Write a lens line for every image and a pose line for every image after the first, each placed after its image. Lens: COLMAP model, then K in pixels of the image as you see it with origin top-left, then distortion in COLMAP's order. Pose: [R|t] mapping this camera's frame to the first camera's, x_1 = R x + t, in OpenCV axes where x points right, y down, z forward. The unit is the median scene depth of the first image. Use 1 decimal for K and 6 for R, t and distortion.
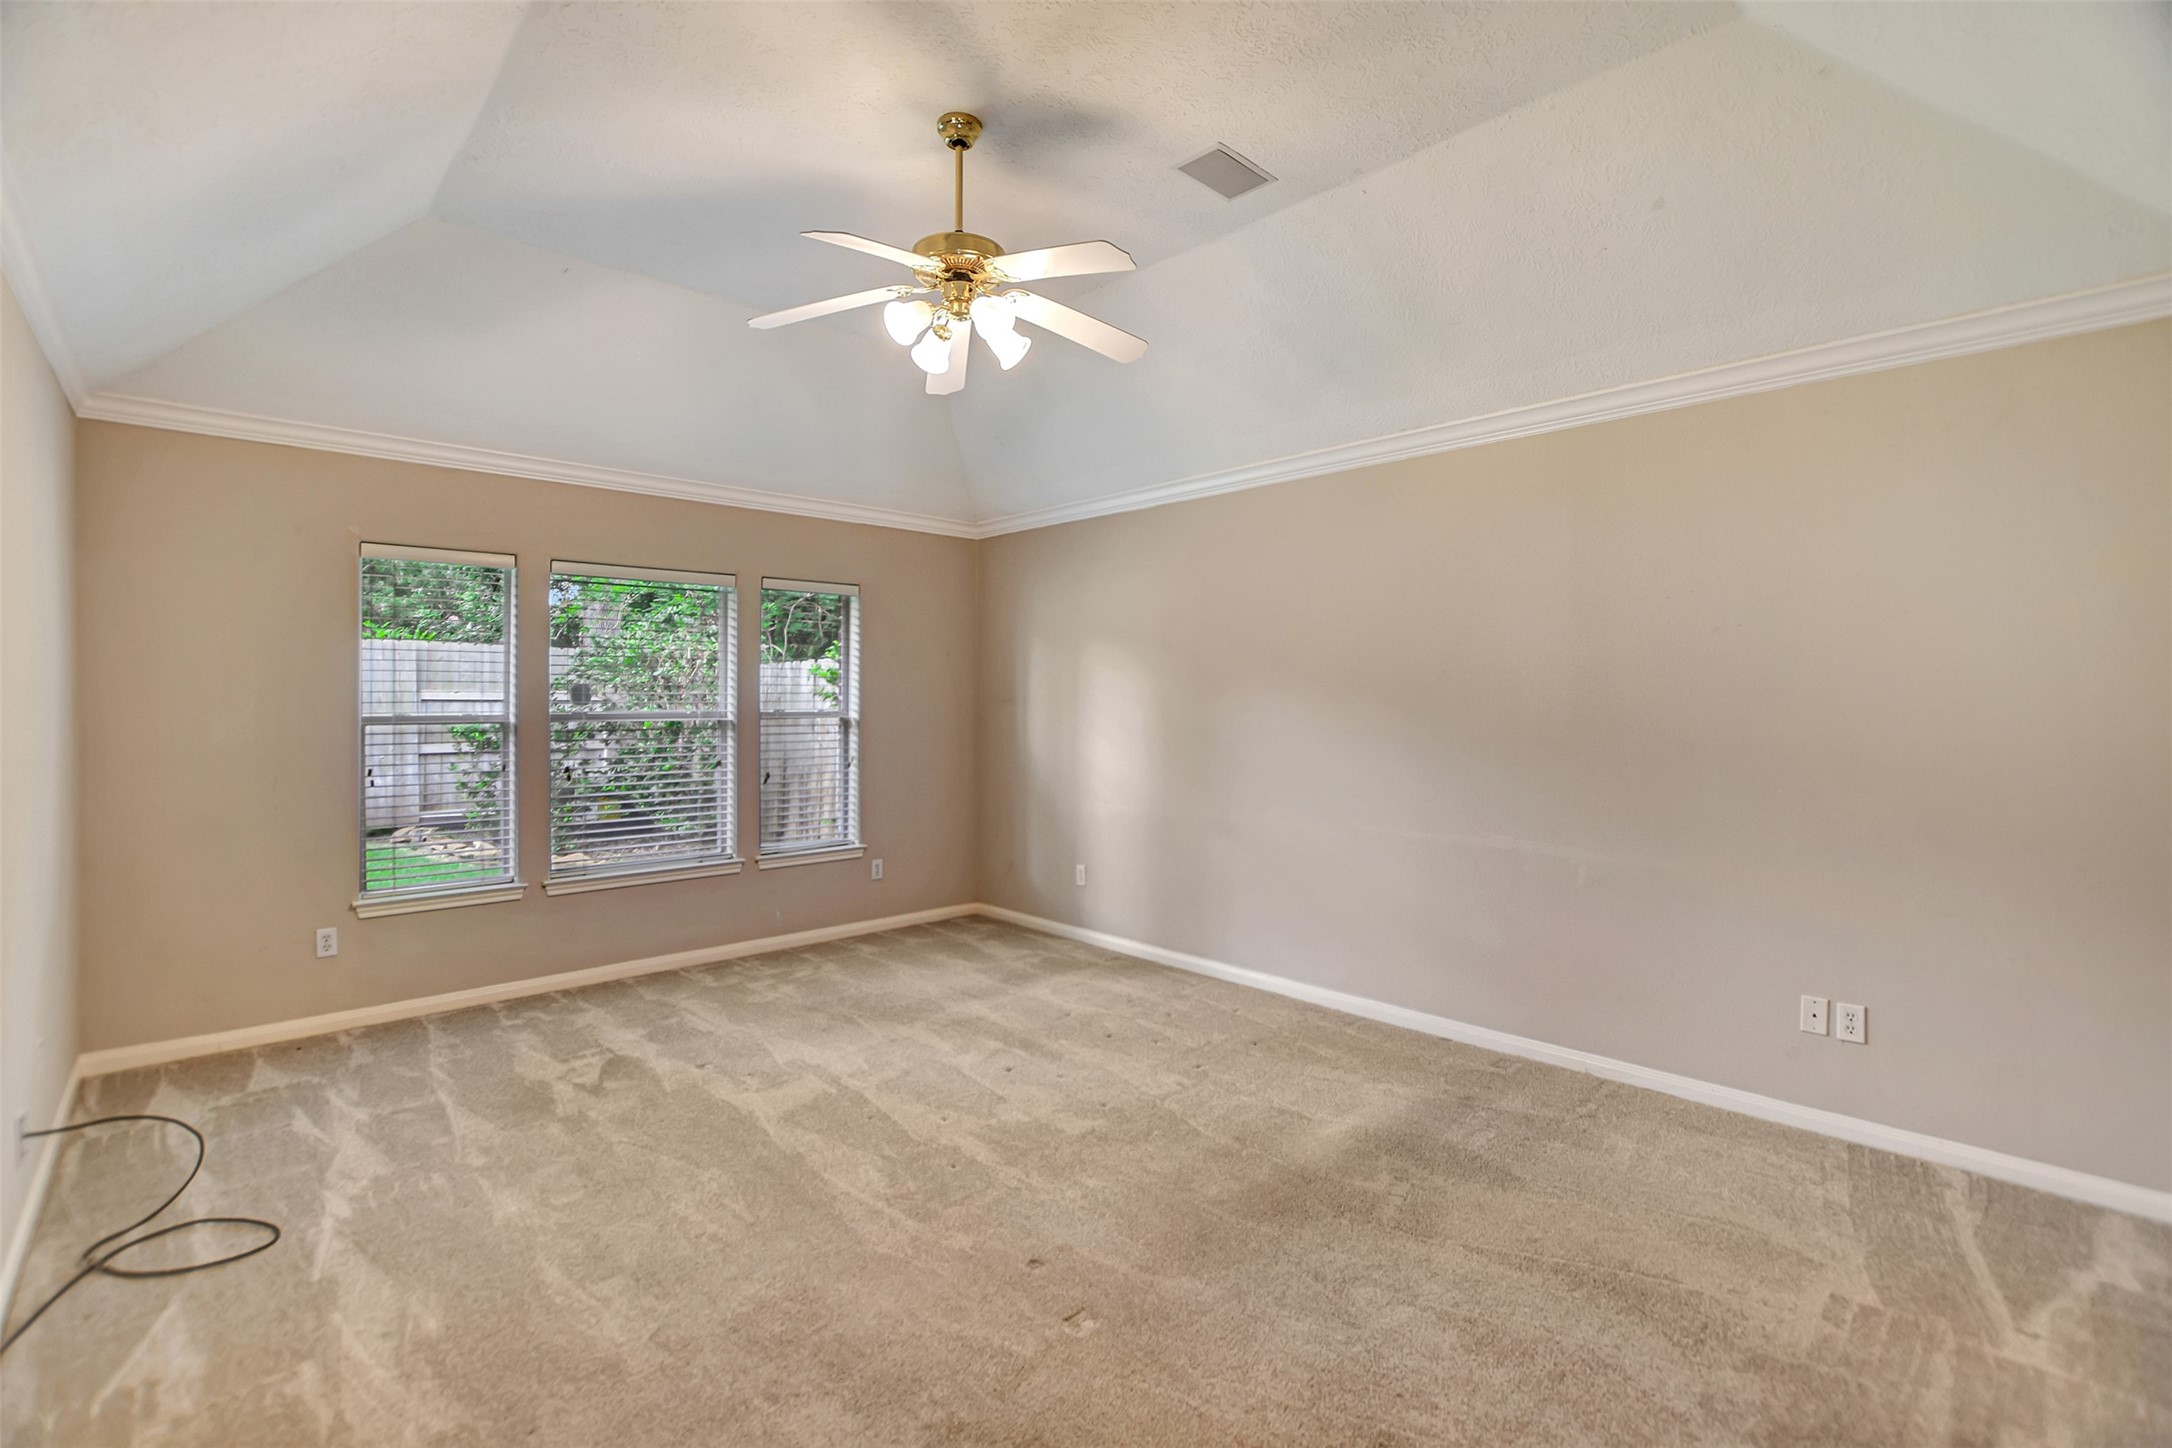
lens RADIAL K [[963.8, 0, 1076.6], [0, 963.8, 742.2], [0, 0, 1]] dist [-0.027284, 0.000737]
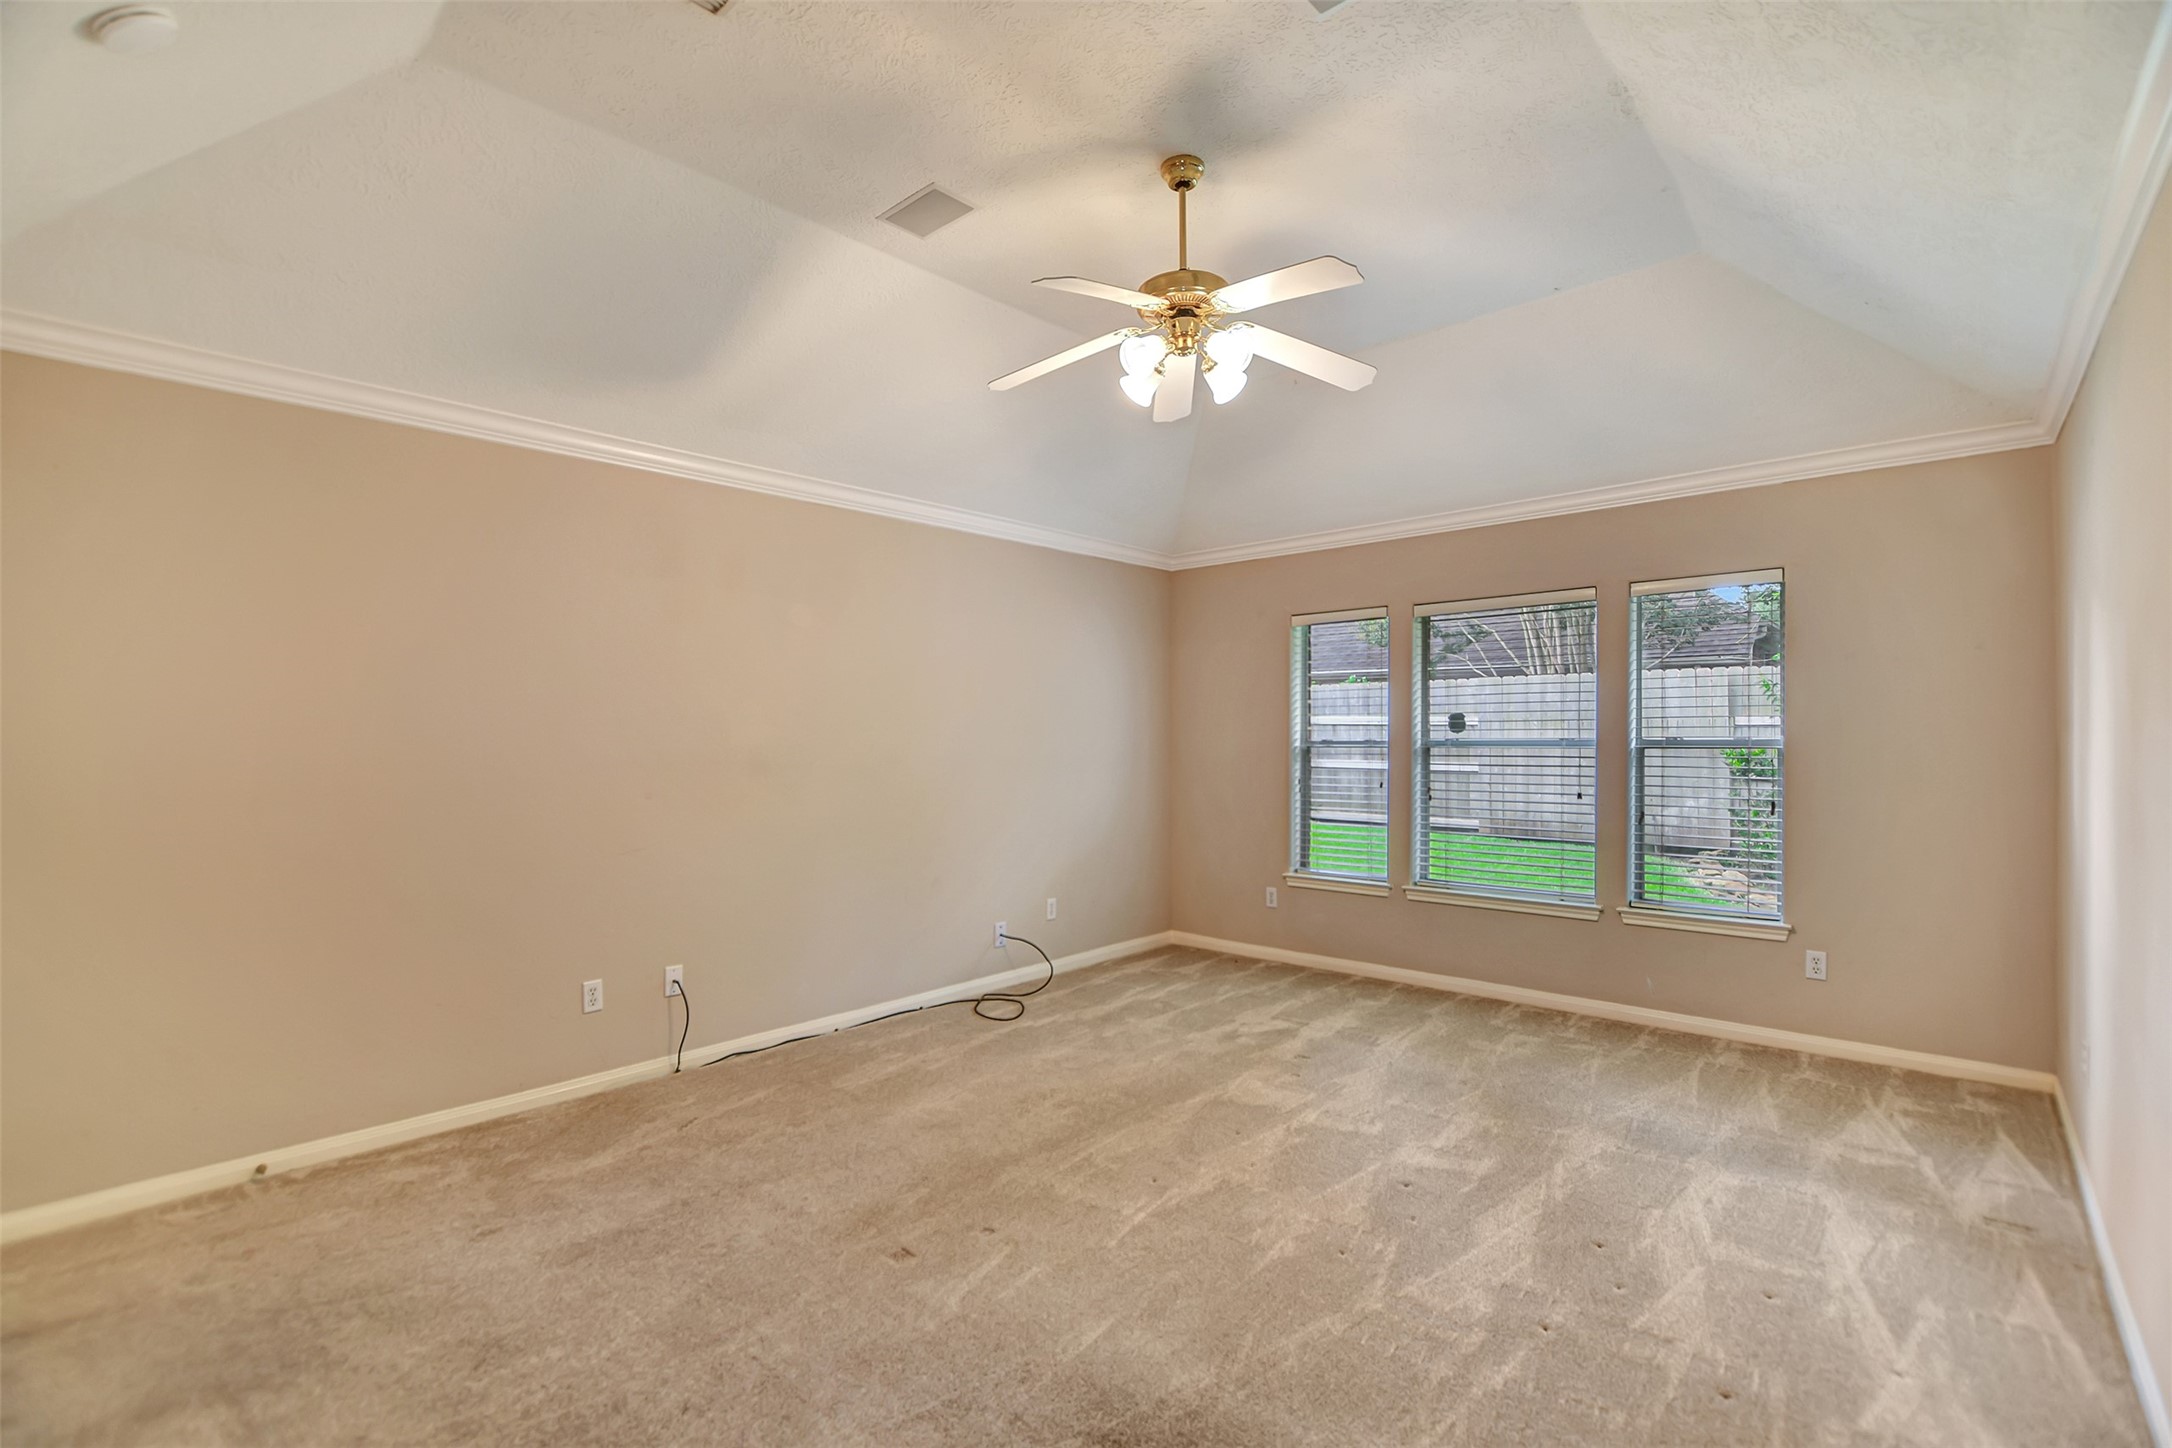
lens RADIAL K [[963.8, 0, 1076.6], [0, 963.8, 742.2], [0, 0, 1]] dist [-0.027284, 0.000737]
pose [[0.075360, 0.010941, -0.997096, 0.668647], [-0.035662, 0.999330, 0.008271, -0.025707], [0.996518, 0.034935, 0.075700, 0.615930]]
